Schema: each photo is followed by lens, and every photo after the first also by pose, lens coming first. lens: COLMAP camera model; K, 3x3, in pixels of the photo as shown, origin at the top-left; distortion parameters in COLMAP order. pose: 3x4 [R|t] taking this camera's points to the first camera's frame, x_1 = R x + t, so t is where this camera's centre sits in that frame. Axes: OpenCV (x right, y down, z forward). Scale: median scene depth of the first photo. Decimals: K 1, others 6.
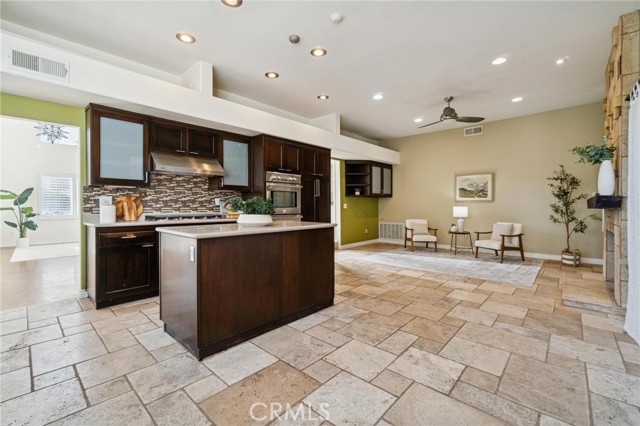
lens RADIAL K [[276.7, 0, 319.4], [0, 276.7, 207.7], [0, 0, 1]] dist [-0.008220, 0.002886]
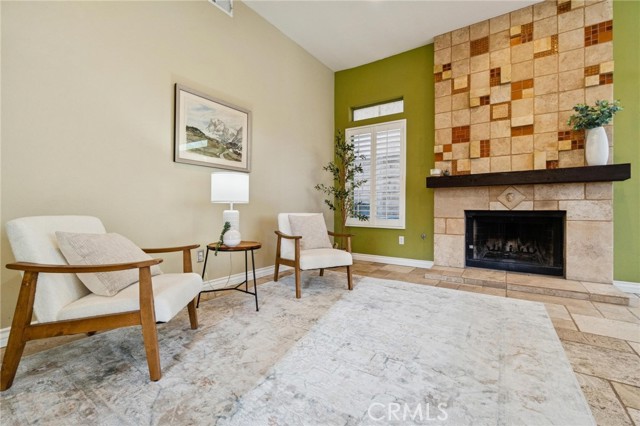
lens RADIAL K [[276.7, 0, 321.3], [0, 276.7, 207.2], [0, 0, 1]] dist [-0.008220, 0.002886]
pose [[-0.158045, 0.009336, 0.987388, 0.229870], [0.000999, 0.999956, -0.009295, 0.072914], [-0.987431, -0.000483, -0.158047, 1.614053]]
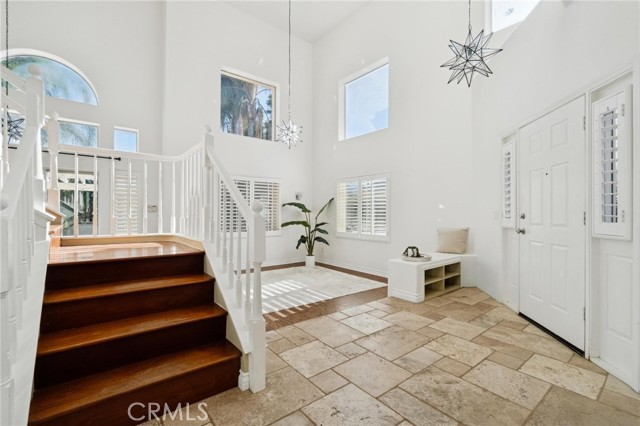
lens RADIAL K [[276.7, 0, 320.0], [0, 276.7, 211.5], [0, 0, 1]] dist [-0.008220, 0.002886]
pose [[-0.166304, -0.003452, -0.986068, -0.400315], [-0.015555, 0.999879, -0.000877, -0.064609], [0.985952, 0.015193, -0.166338, 2.338226]]
